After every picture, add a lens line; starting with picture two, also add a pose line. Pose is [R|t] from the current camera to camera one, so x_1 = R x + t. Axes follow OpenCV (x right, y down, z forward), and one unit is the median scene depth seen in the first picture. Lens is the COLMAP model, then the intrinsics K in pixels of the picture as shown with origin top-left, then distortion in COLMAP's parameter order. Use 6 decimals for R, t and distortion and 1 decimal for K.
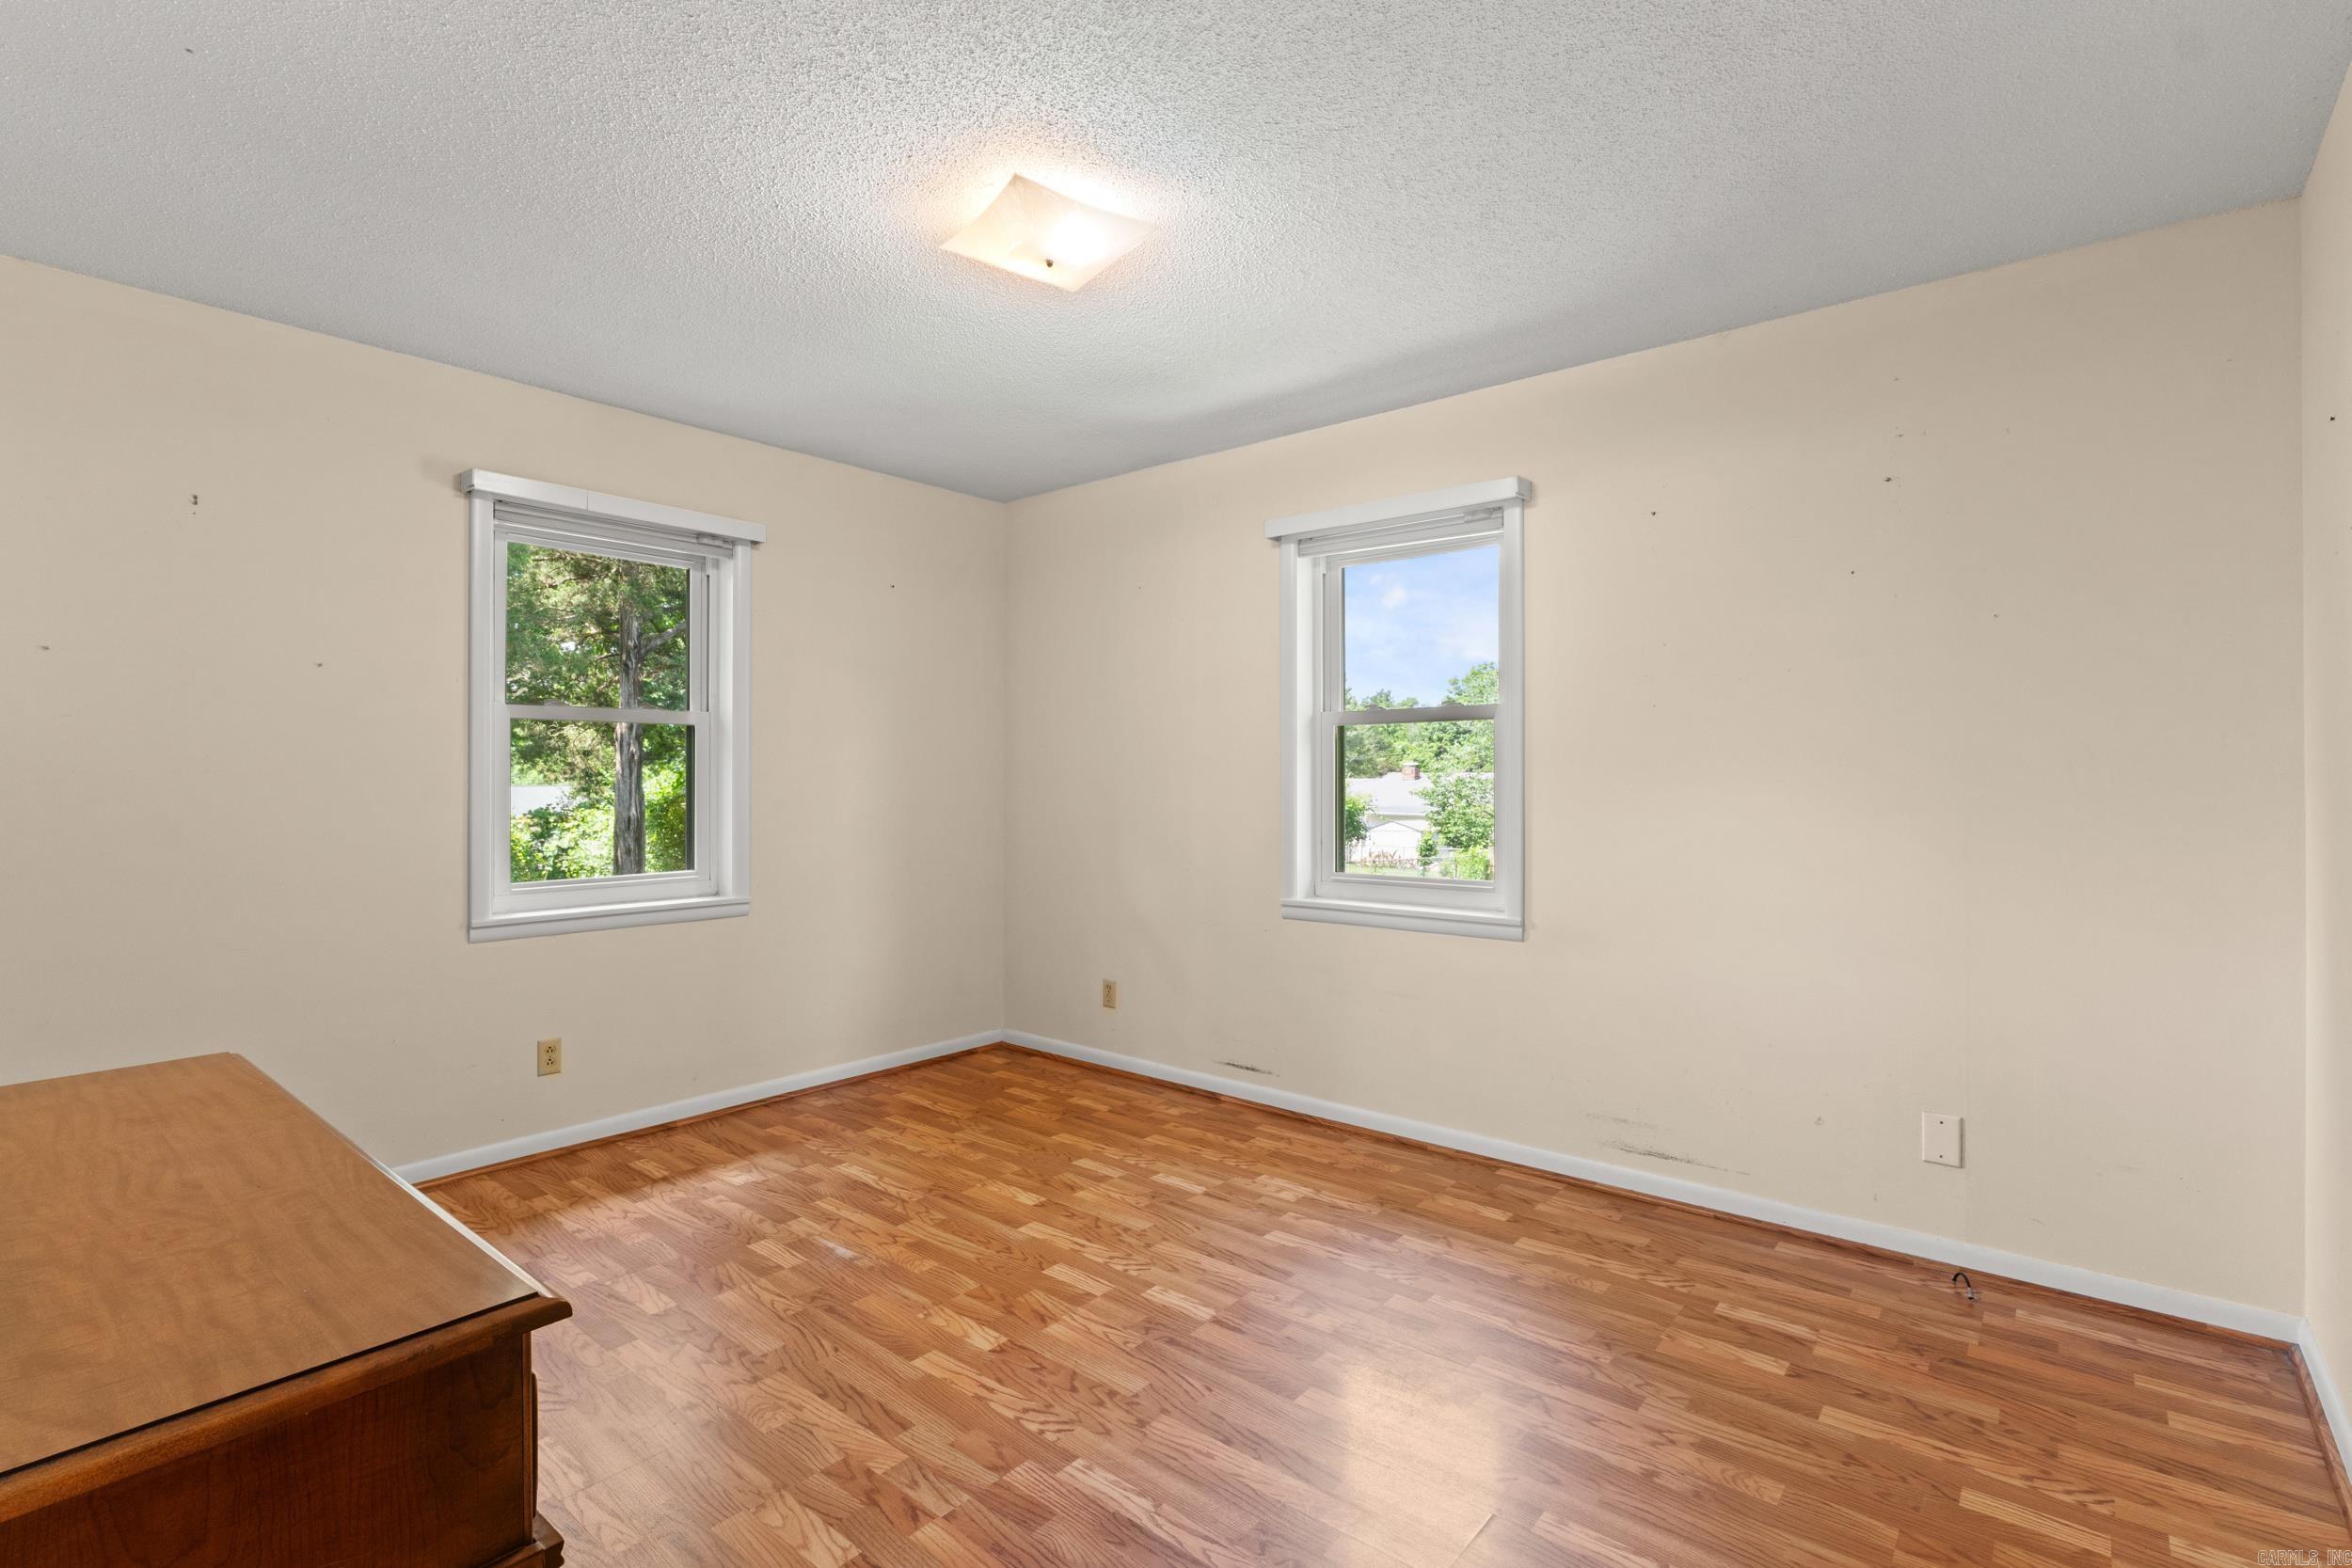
lens RADIAL K [[1082.7, 0, 1185.8], [0, 1082.7, 779.5], [0, 0, 1]] dist [-0.011689, 0.000231]
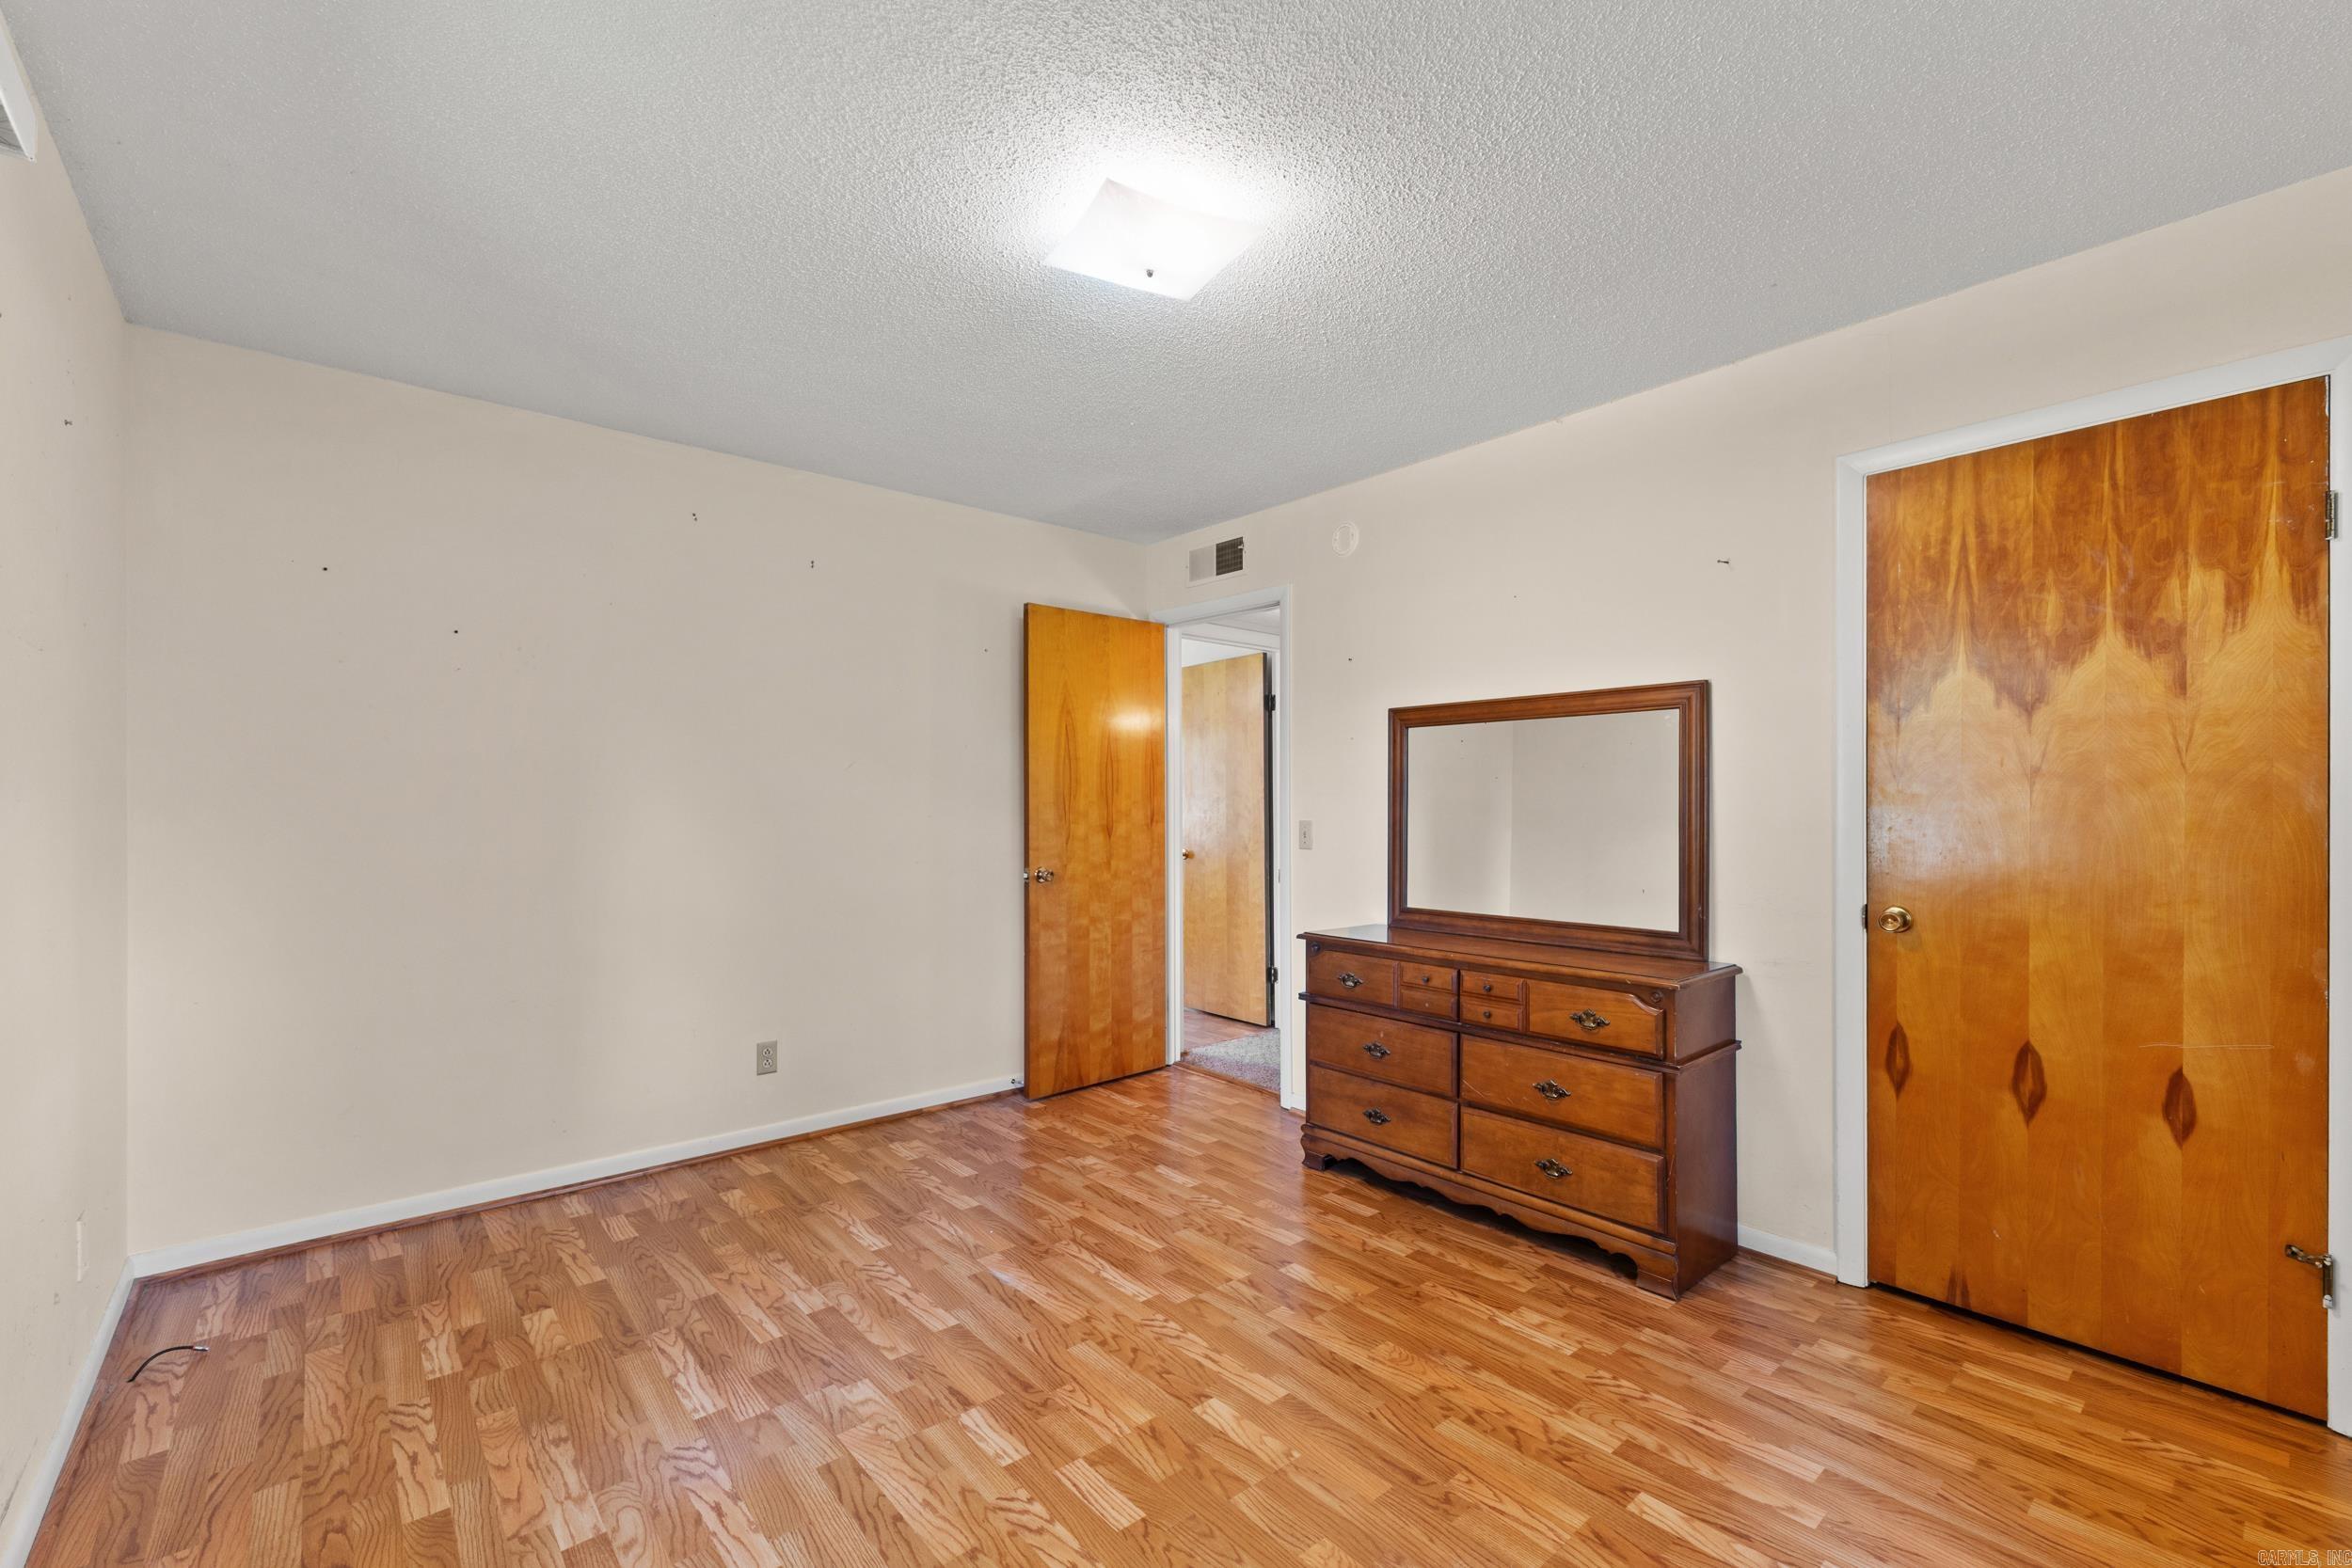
lens RADIAL K [[1008.2, 0, 1180.5], [0, 1008.2, 793.0], [0, 0, 1]] dist [0.004123, 0.000179]
pose [[-0.985546, 0.001570, 0.169402, -0.306425], [0.000655, 0.999985, -0.005462, -0.010865], [-0.169408, -0.005272, -0.985532, 1.885106]]
